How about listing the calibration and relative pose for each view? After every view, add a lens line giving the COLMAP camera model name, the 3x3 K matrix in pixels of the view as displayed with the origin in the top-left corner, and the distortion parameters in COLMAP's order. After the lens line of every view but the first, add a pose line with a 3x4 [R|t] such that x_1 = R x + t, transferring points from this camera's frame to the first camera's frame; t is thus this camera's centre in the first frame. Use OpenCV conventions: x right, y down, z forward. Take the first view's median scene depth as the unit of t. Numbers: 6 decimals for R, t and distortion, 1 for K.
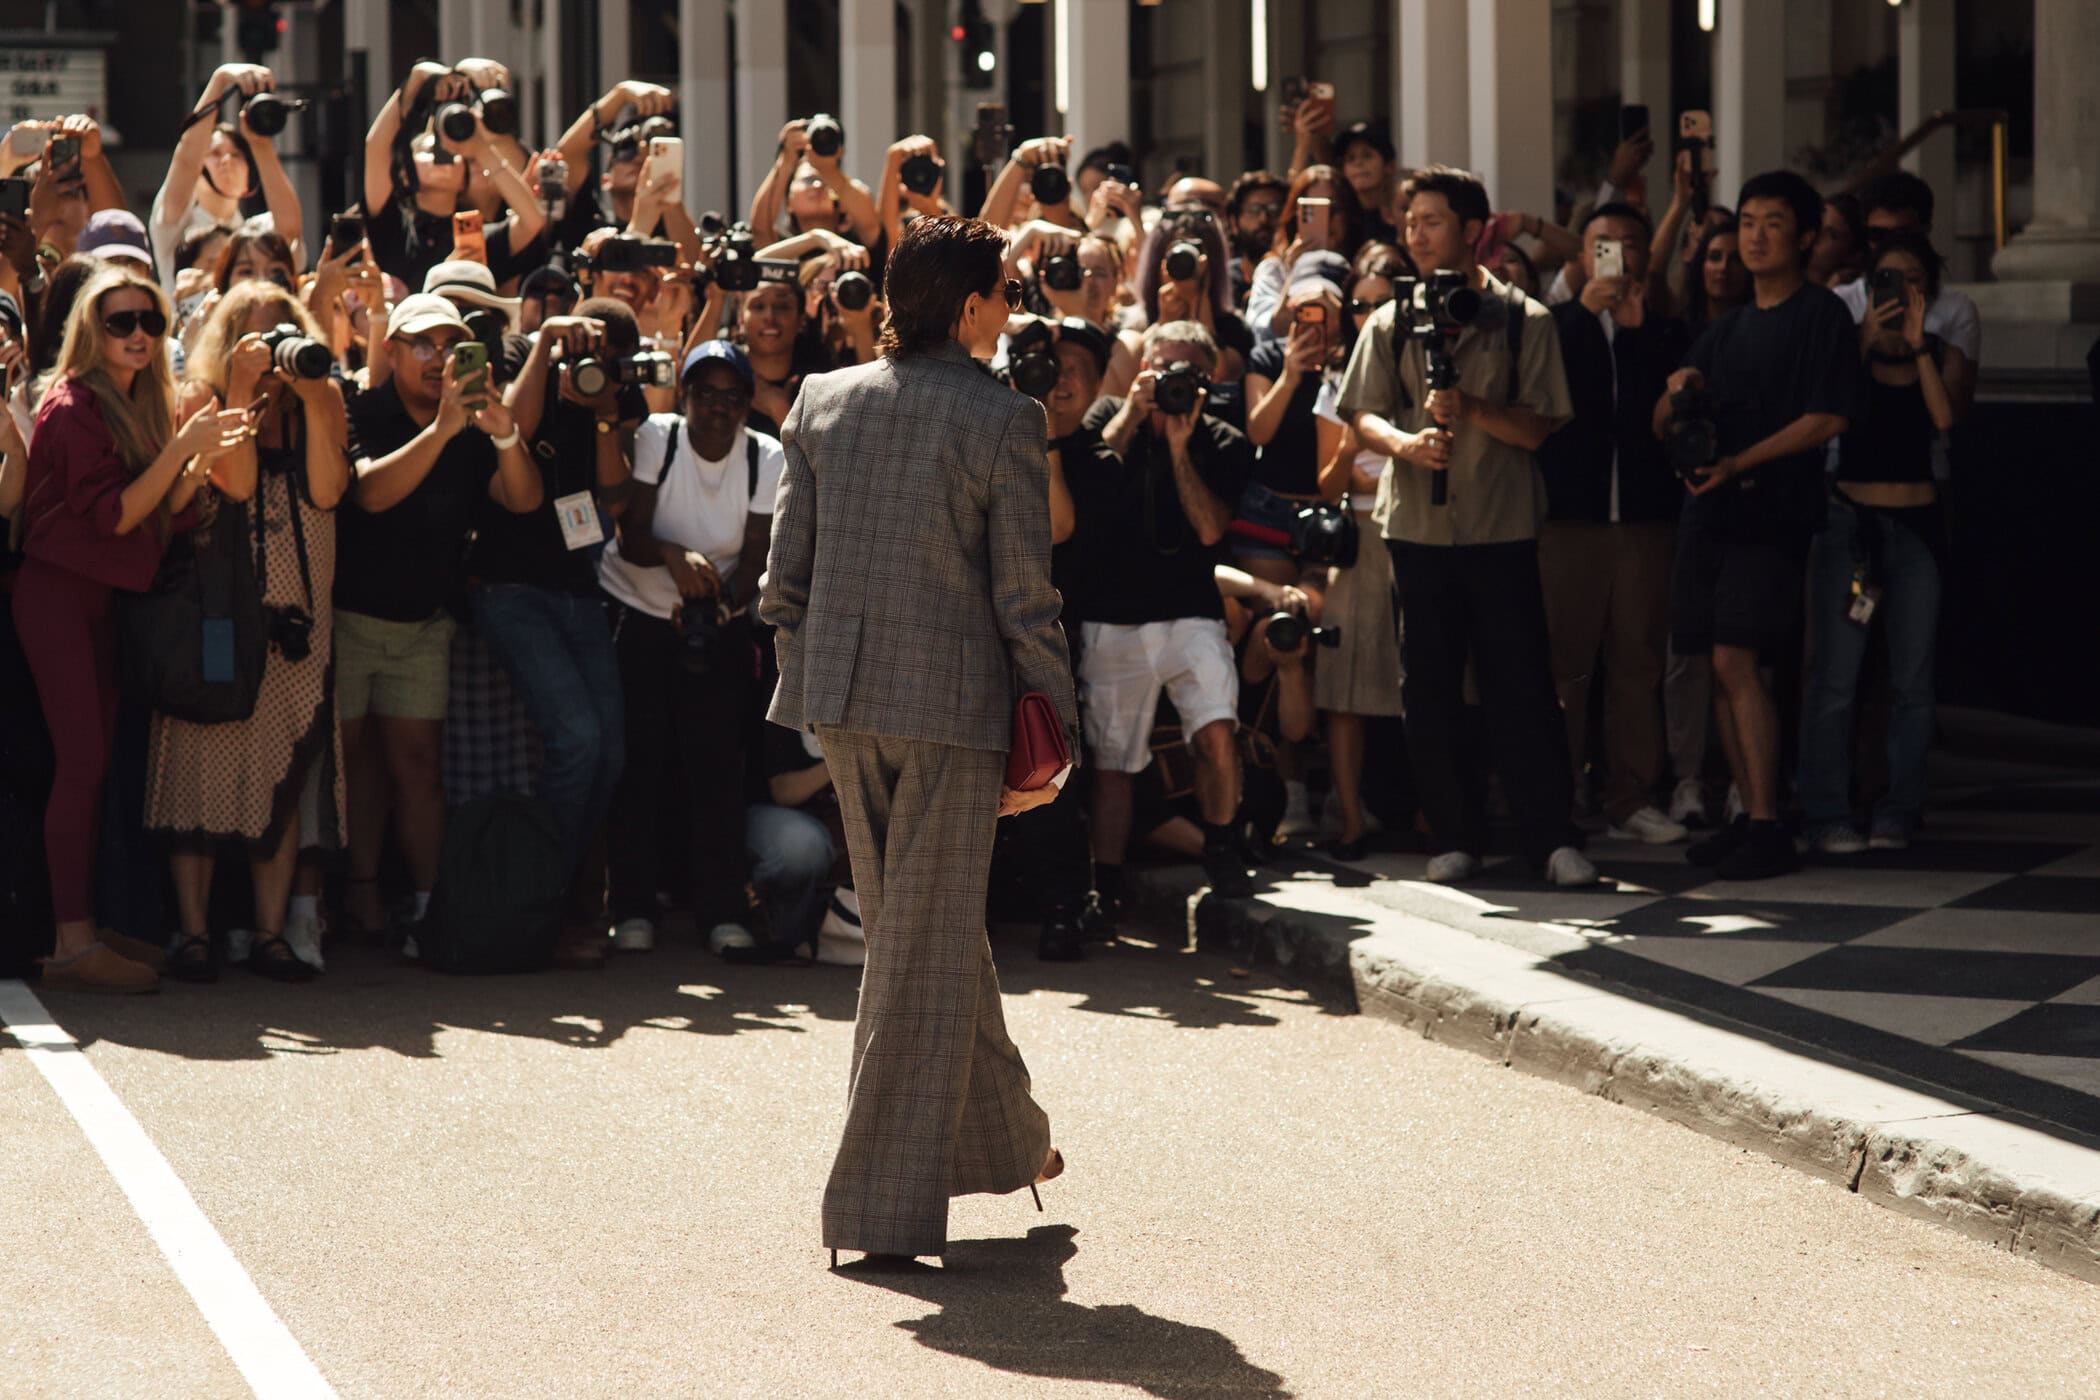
lens RADIAL K [[5096.9, 0, 1044.3], [0, 5096.9, 780.9], [0, 0, 1]] dist [-0.094079, 0.243273]
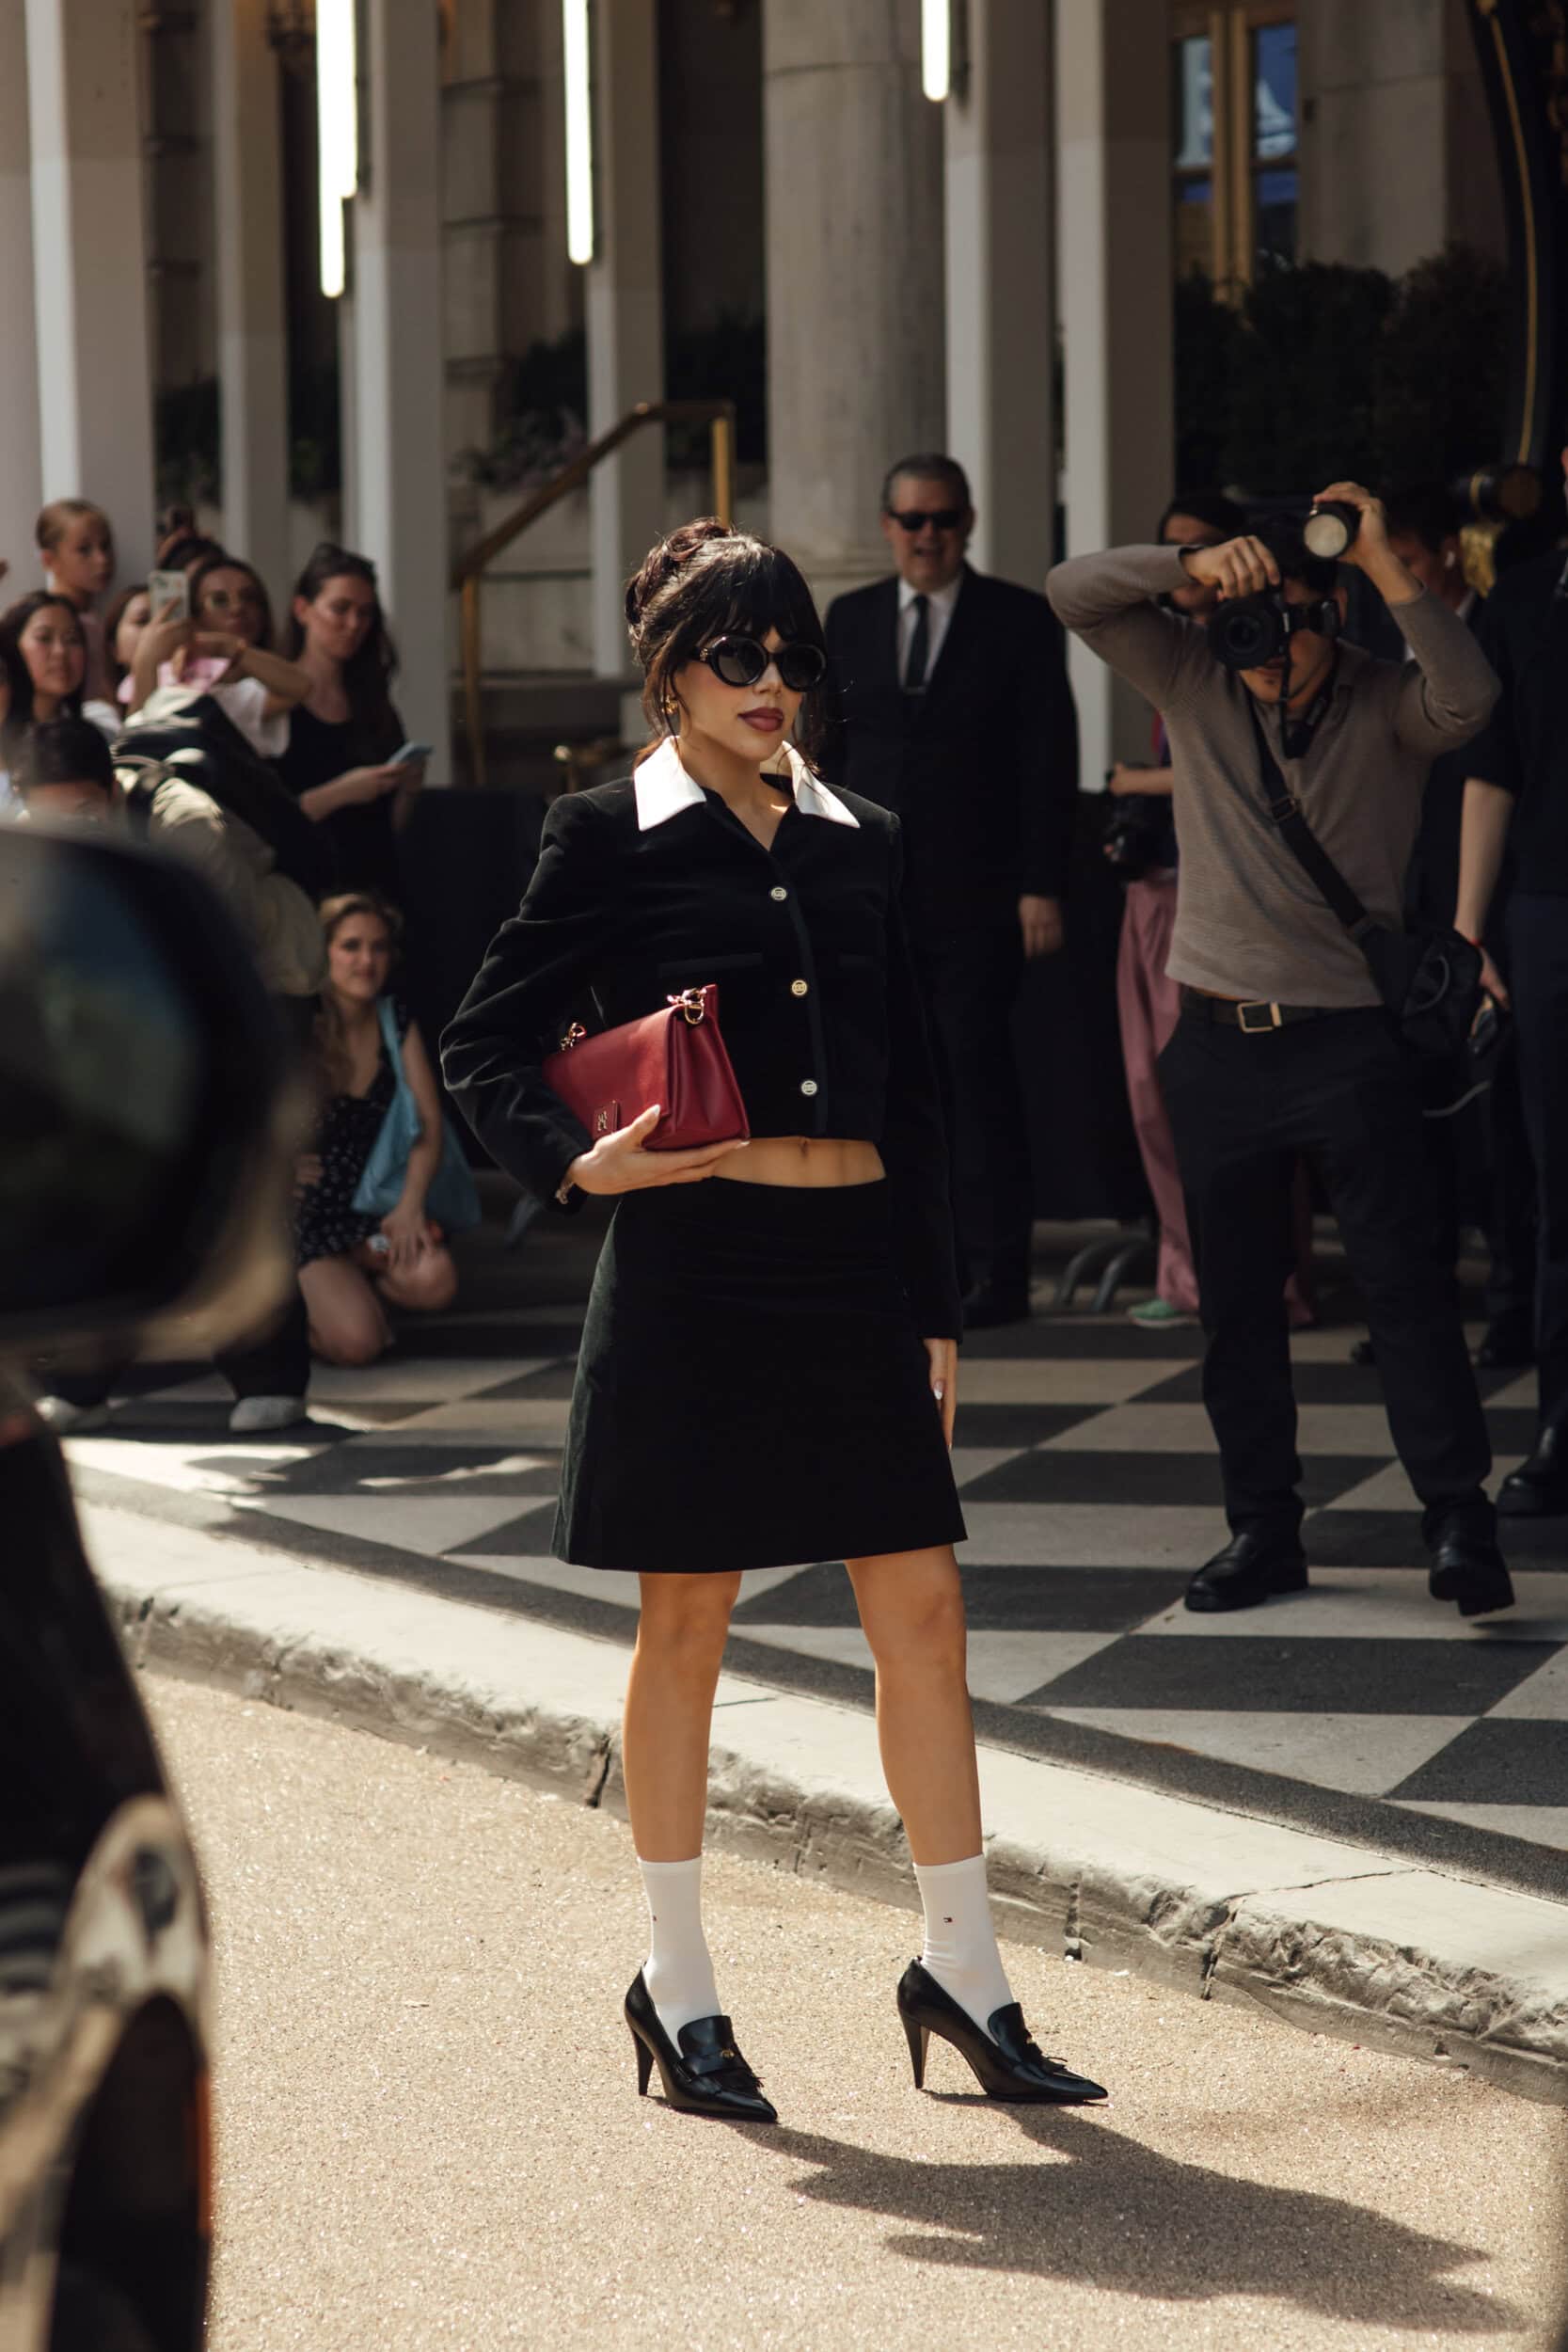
lens RADIAL K [[5708.0, 0, 784.0], [0, 5708.0, 1176.0], [0, 0, 1]] dist [-0.094079, 0.243273]
pose [[0.983192, -0.026061, 0.180705, 0.031700], [0.029799, 0.999394, -0.018002, -0.000194], [-0.180126, 0.023085, 0.983373, 0.126837]]
